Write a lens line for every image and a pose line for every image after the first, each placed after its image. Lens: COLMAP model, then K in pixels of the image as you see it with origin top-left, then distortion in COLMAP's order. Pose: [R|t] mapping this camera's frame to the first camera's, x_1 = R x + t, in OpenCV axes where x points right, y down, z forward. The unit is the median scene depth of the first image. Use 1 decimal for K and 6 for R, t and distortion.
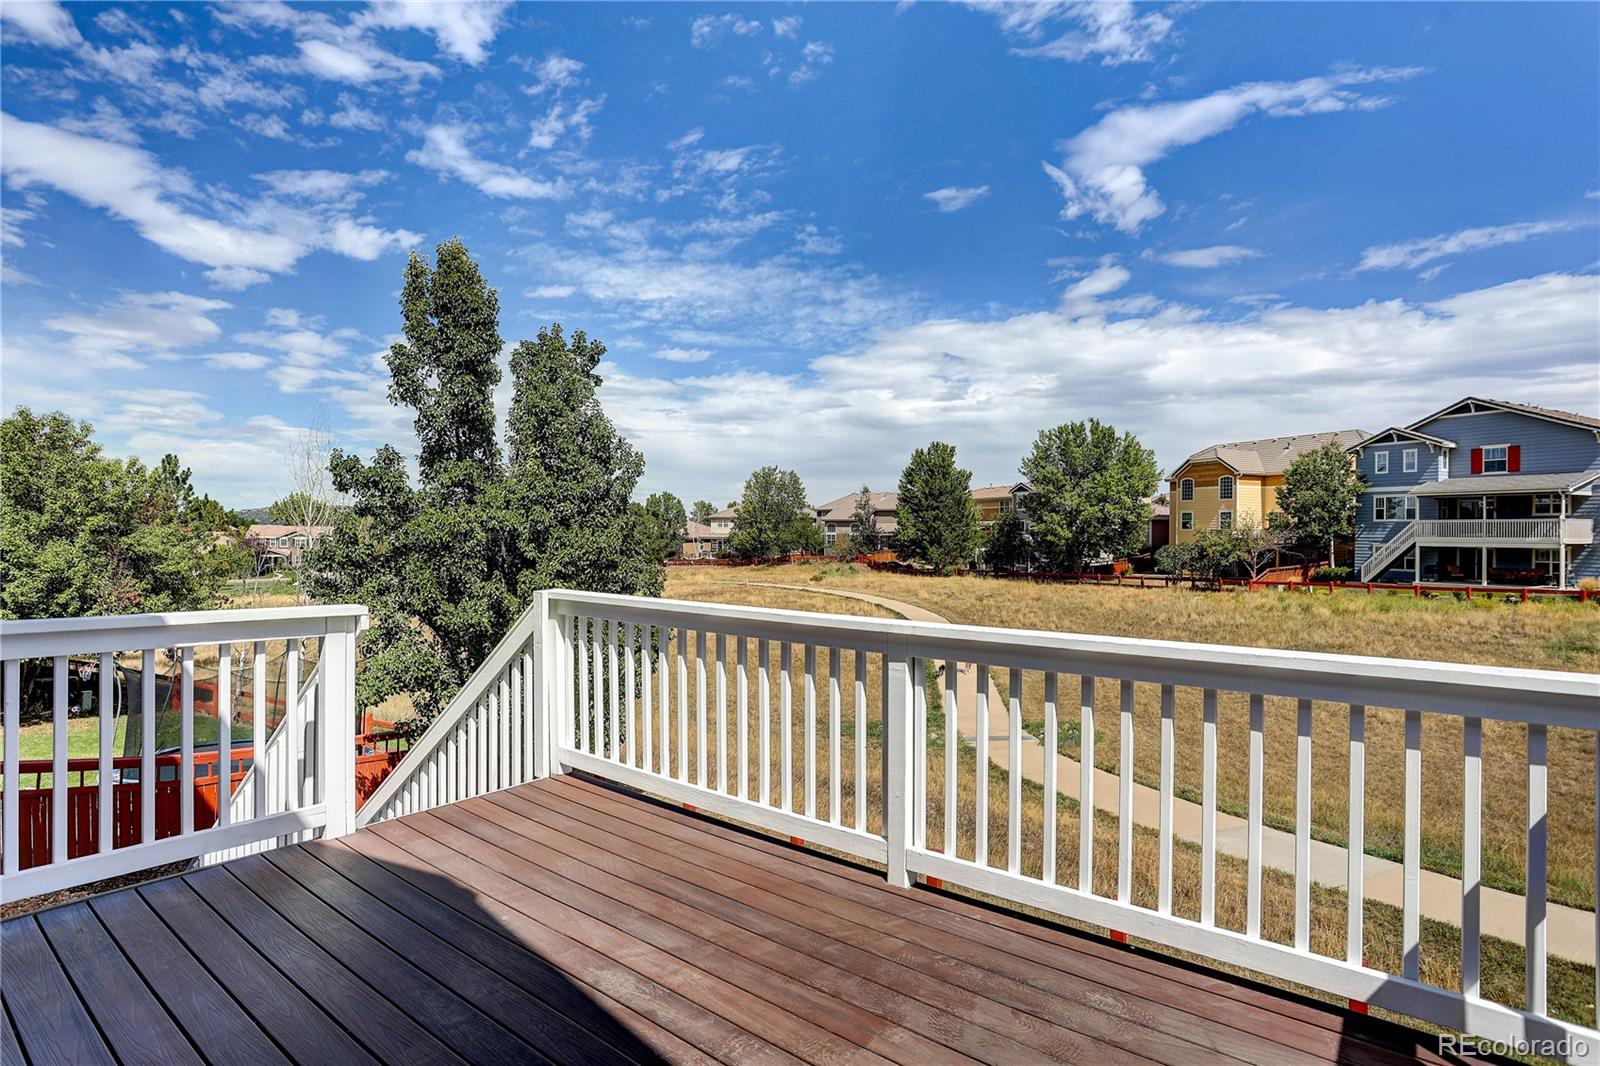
lens RADIAL K [[777.5, 0, 814.6], [0, 777.5, 543.0], [0, 0, 1]] dist [-0.032576, 0.007817]
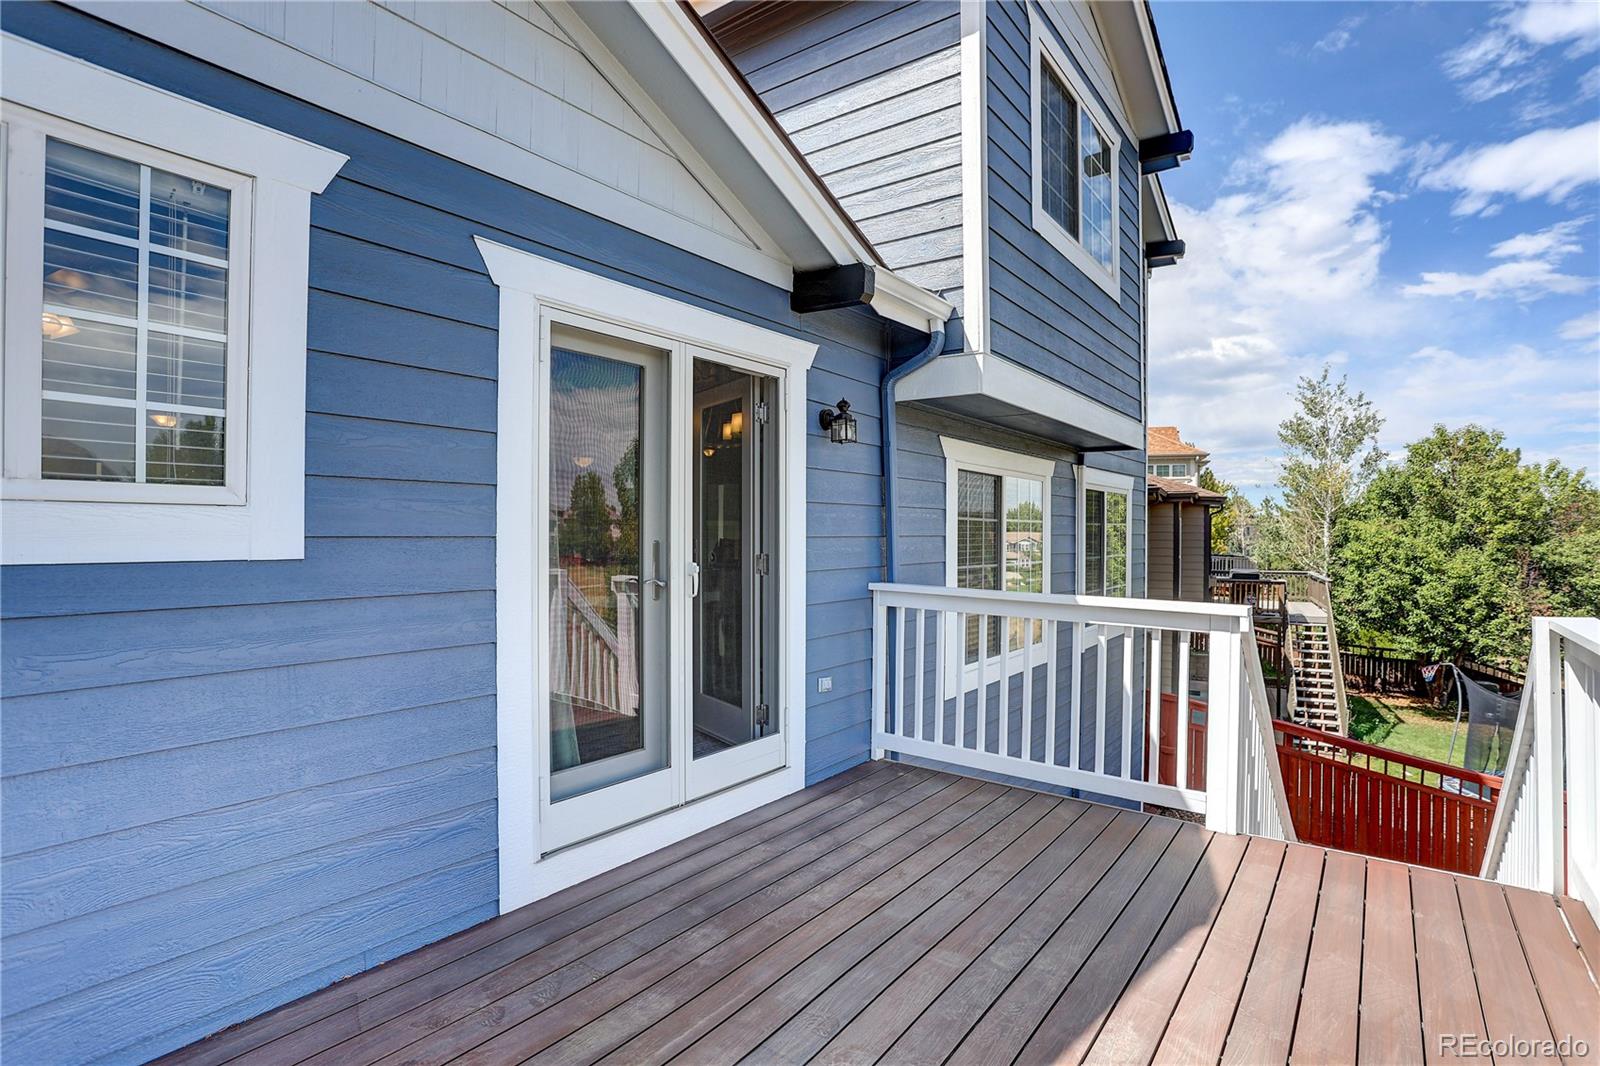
lens RADIAL K [[802.6, 0, 810.3], [0, 802.6, 547.0], [0, 0, 1]] dist [-0.002461, -0.000159]
pose [[0.022992, 0.010891, -0.999676, 0.079324], [-0.018250, 0.999779, 0.010472, -0.000114], [0.999569, 0.018003, 0.023186, 0.074791]]
